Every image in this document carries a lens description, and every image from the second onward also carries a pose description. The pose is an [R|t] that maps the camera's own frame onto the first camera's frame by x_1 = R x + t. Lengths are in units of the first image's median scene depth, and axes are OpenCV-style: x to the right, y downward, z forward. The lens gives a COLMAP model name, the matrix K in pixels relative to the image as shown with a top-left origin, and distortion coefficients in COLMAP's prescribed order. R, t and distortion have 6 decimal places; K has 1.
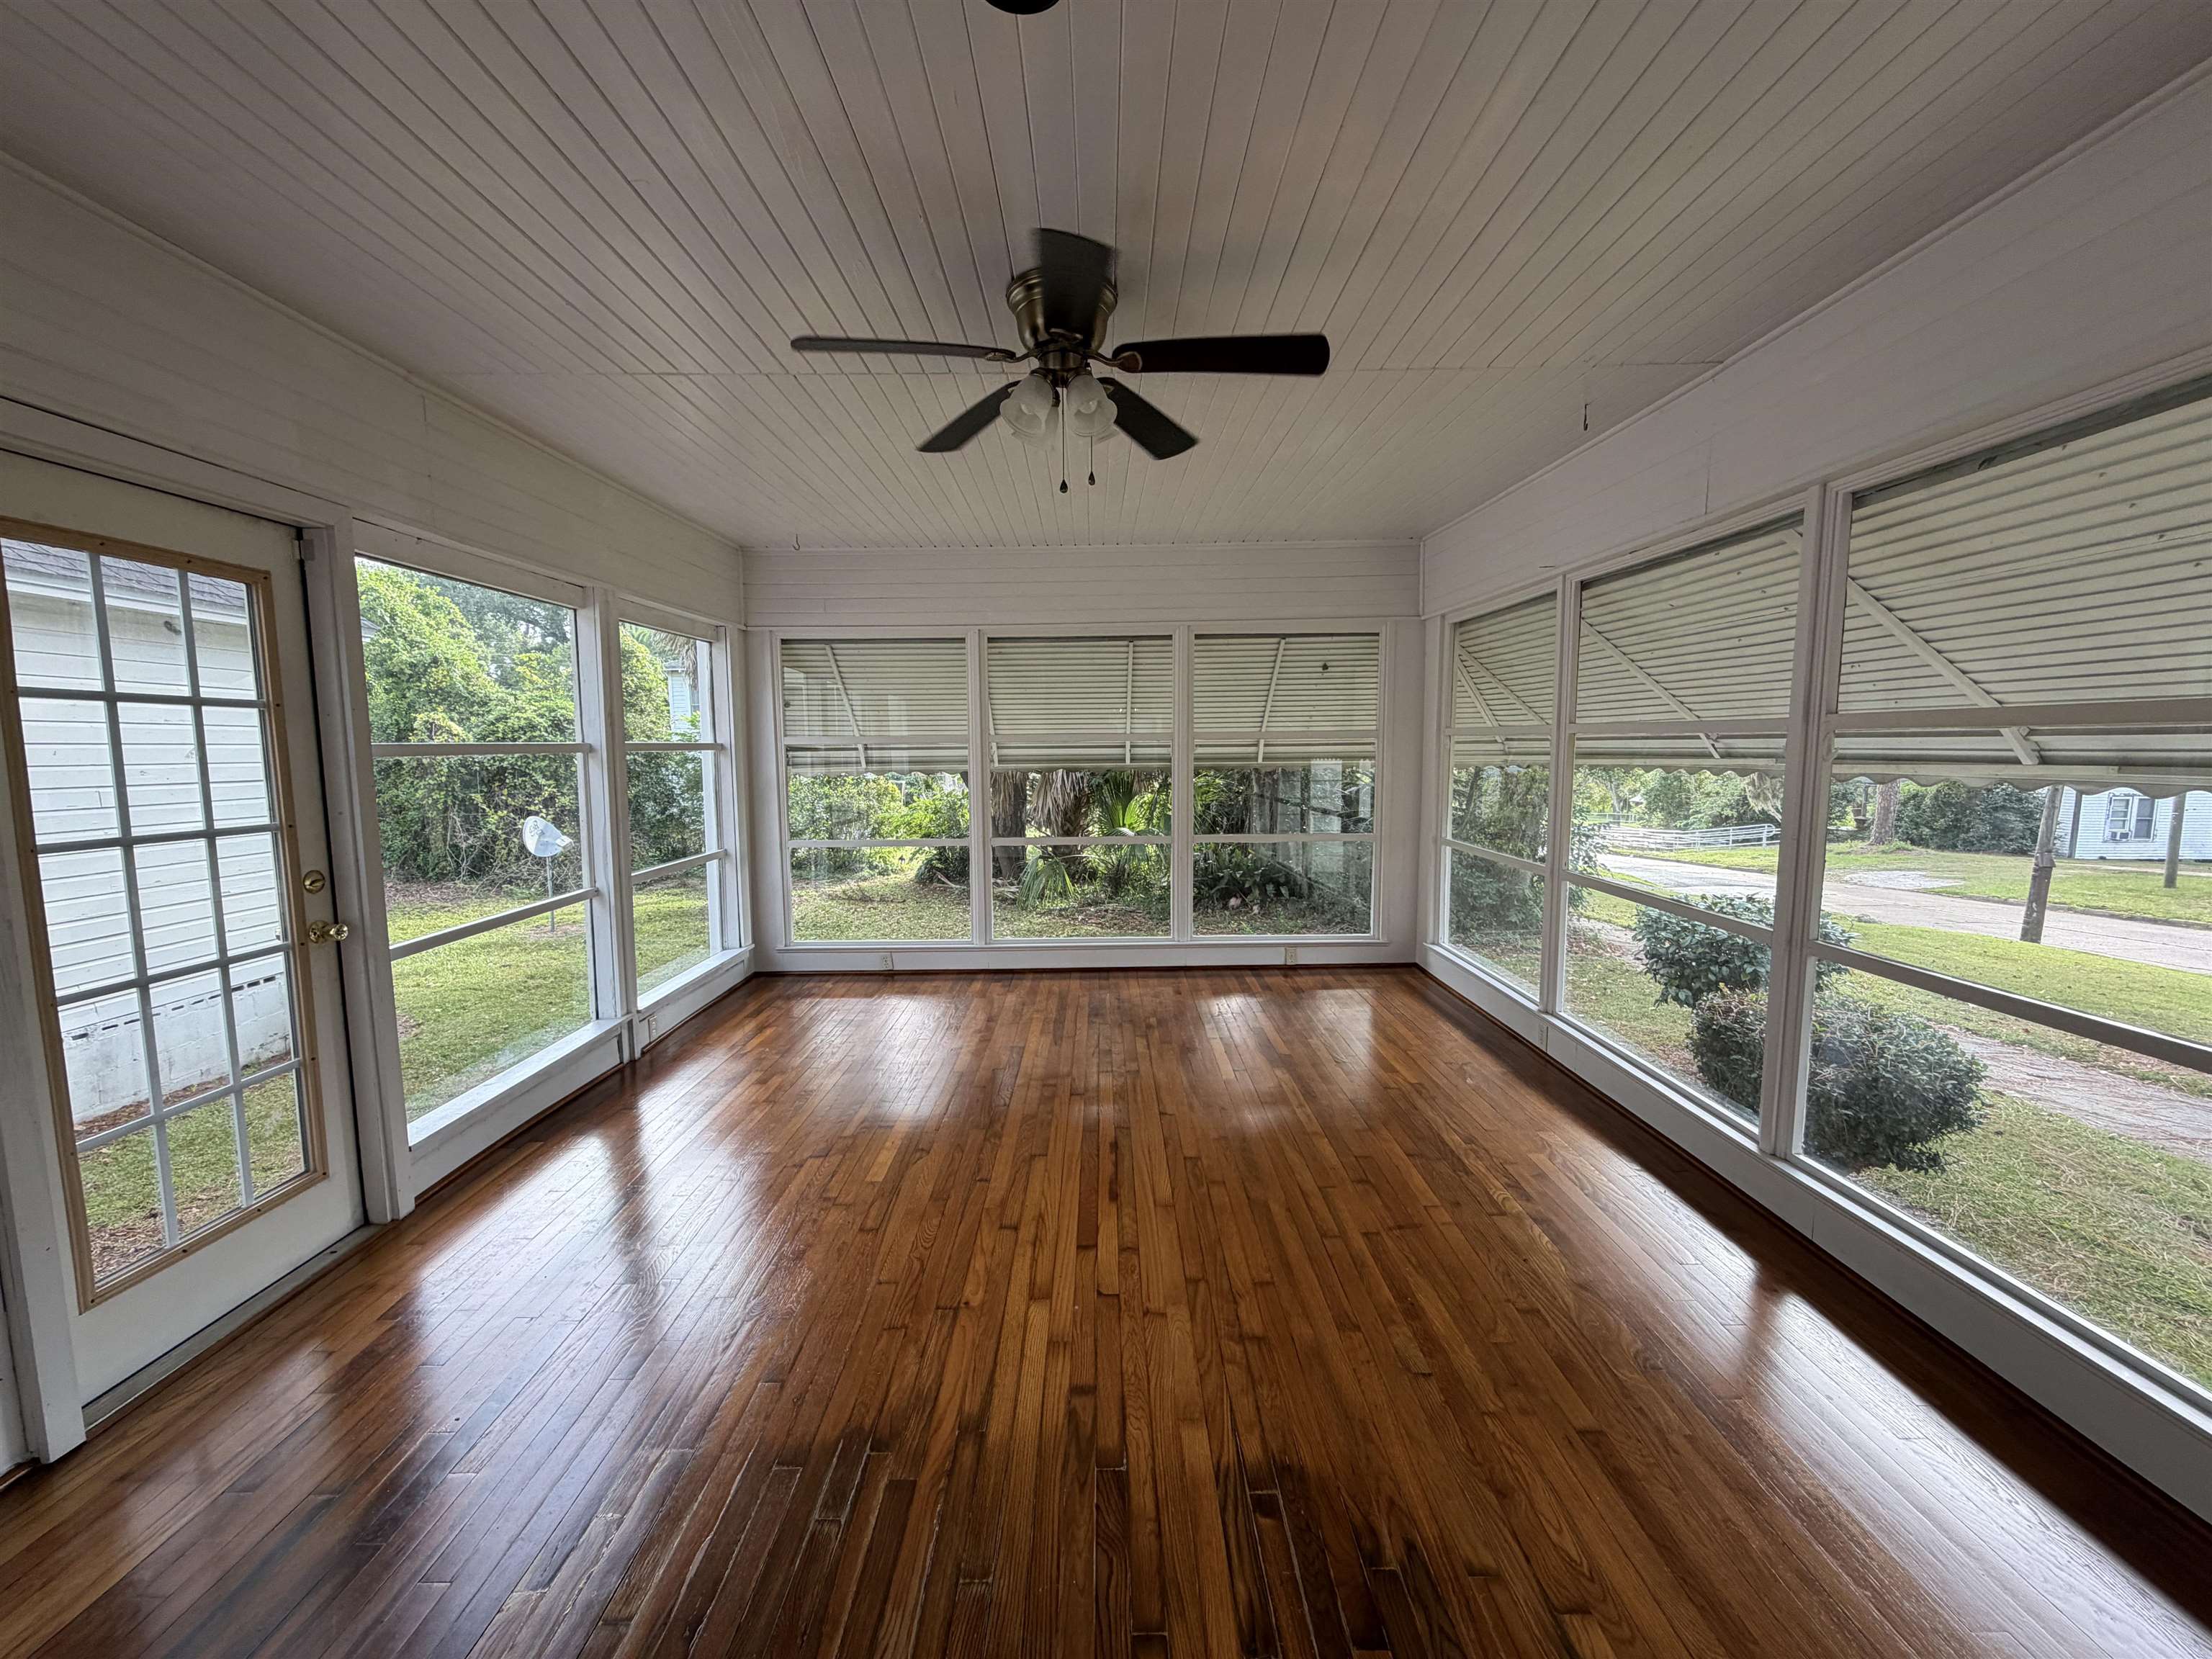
lens RADIAL K [[888.6, 0, 1098.0], [0, 888.6, 831.4], [0, 0, 1]] dist [0.003594, -0.000180]
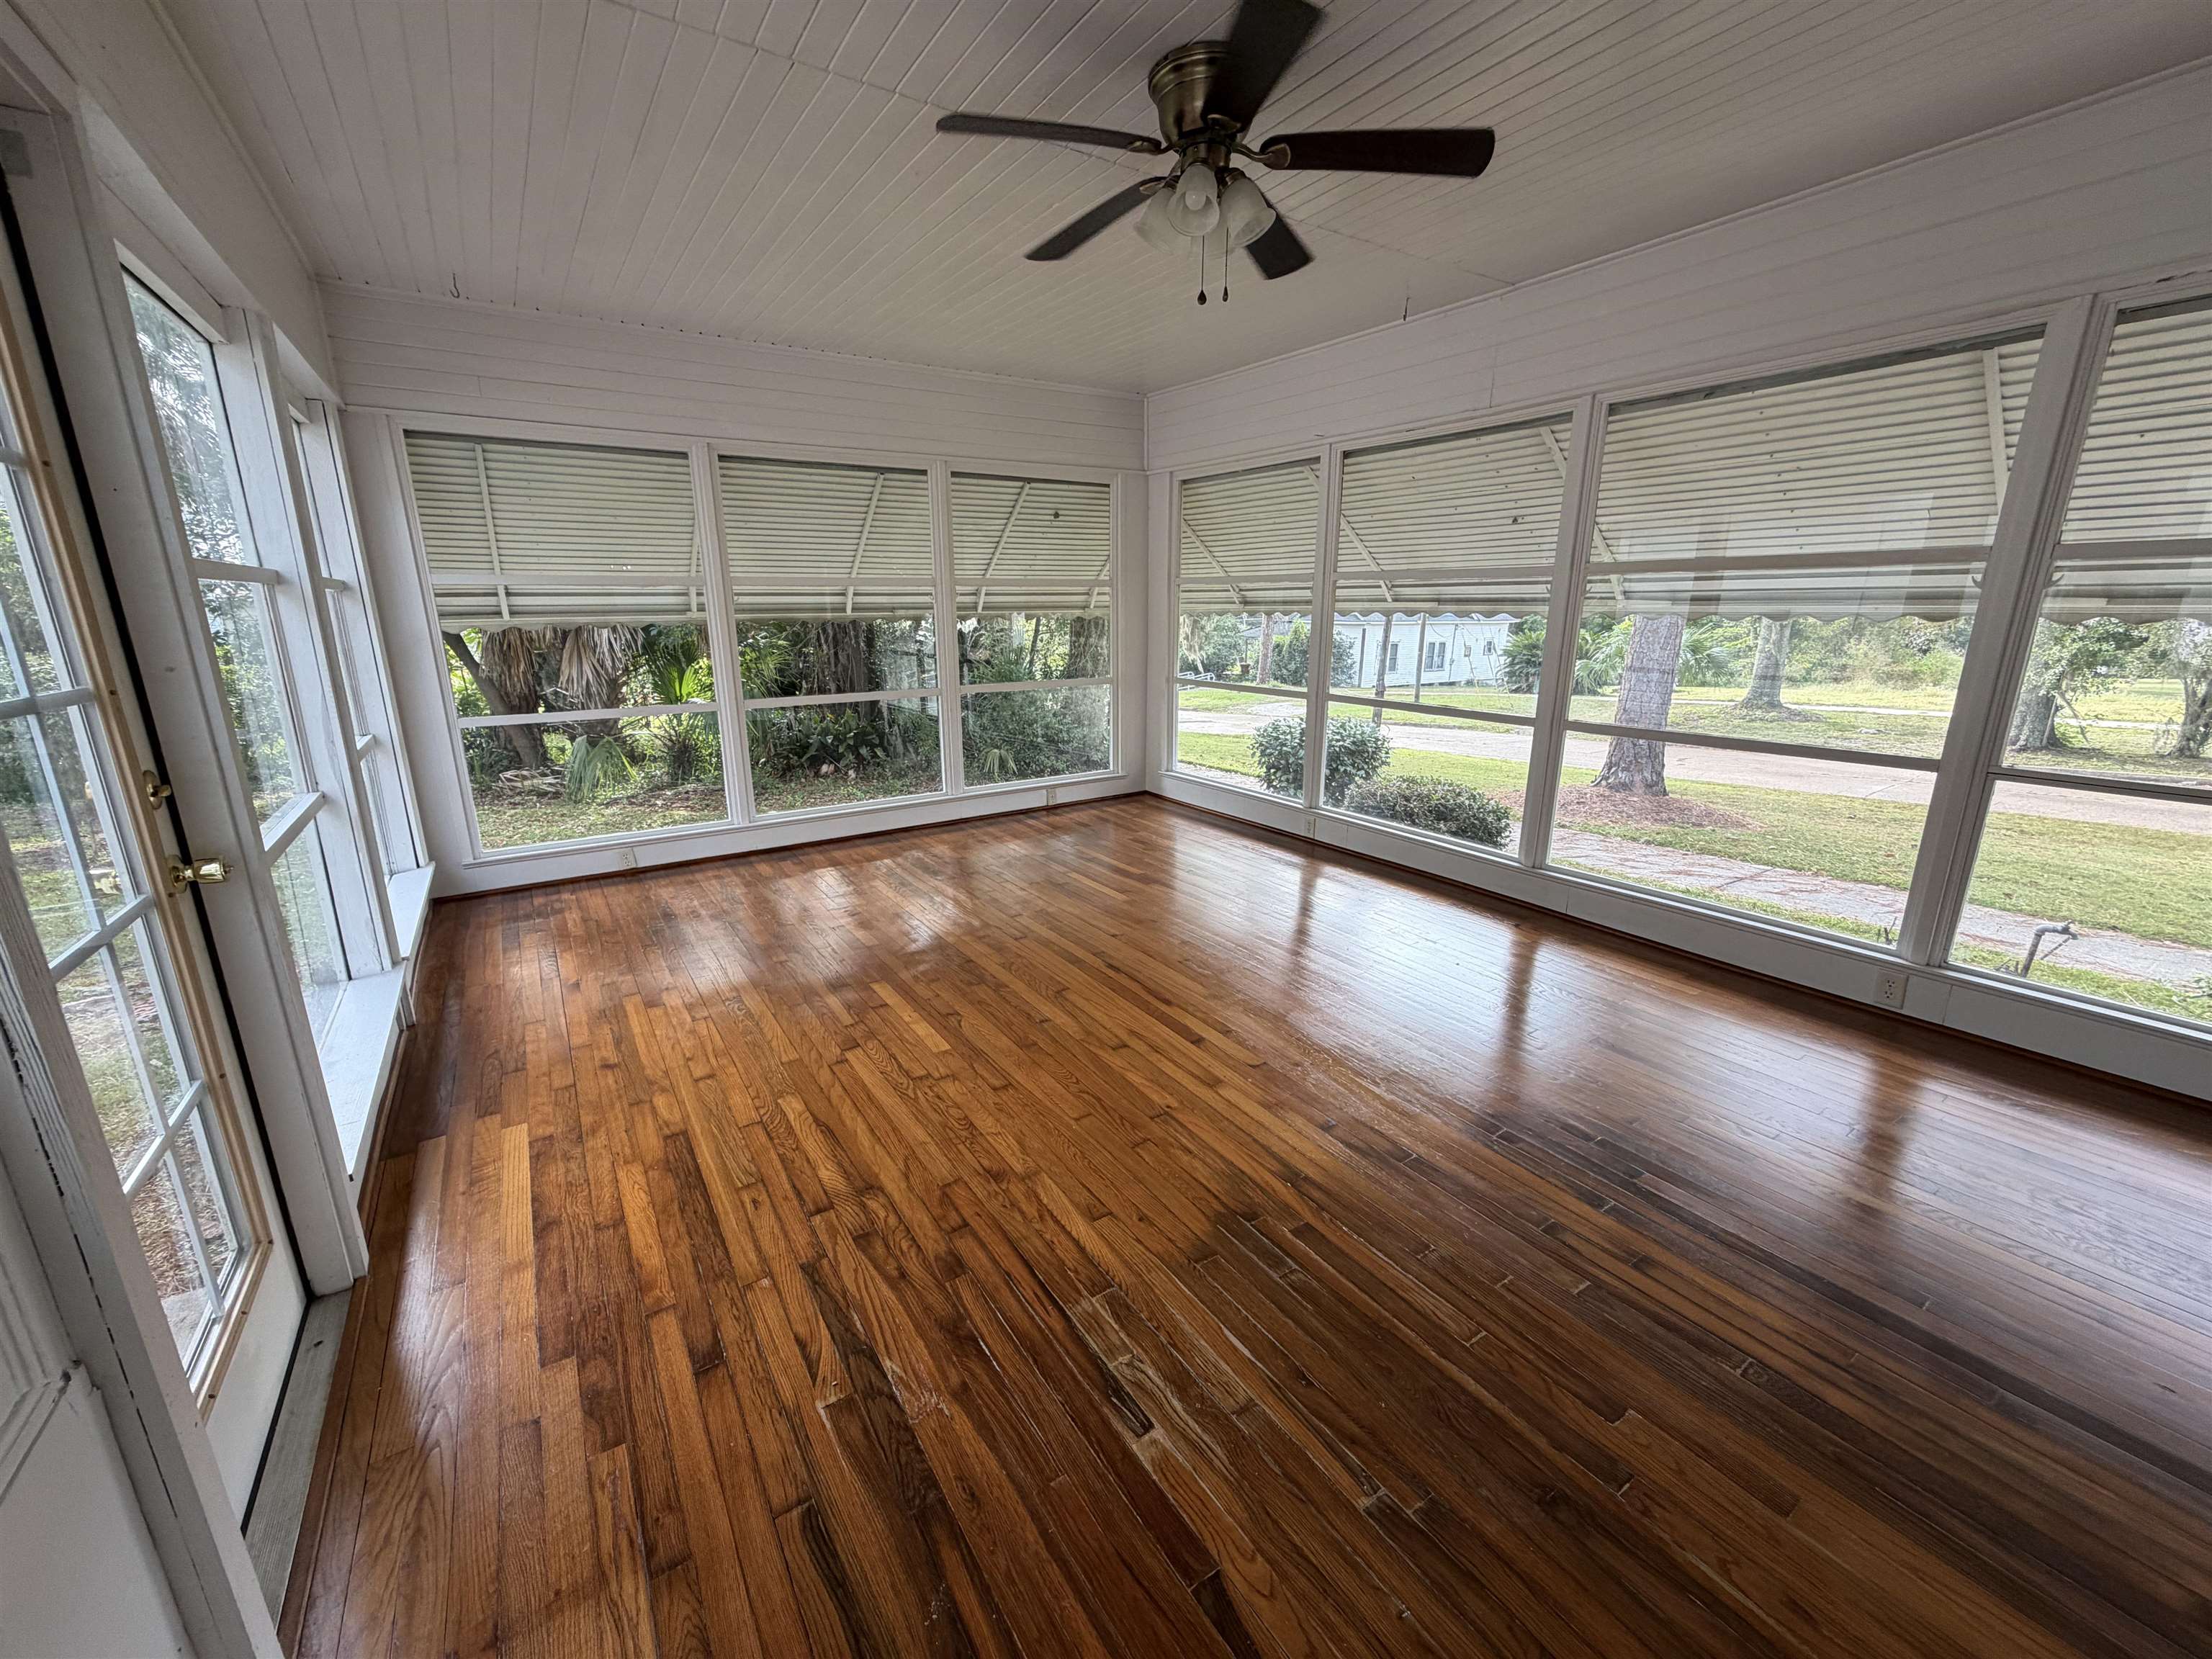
lens RADIAL K [[888.6, 0, 1109.0], [0, 888.6, 831.7], [0, 0, 1]] dist [0.003594, -0.000180]
pose [[0.833481, -0.135311, 0.535725, -0.310482], [0.053242, 0.984708, 0.165879, 0.008861], [-0.549977, -0.109733, 0.827939, 0.078585]]
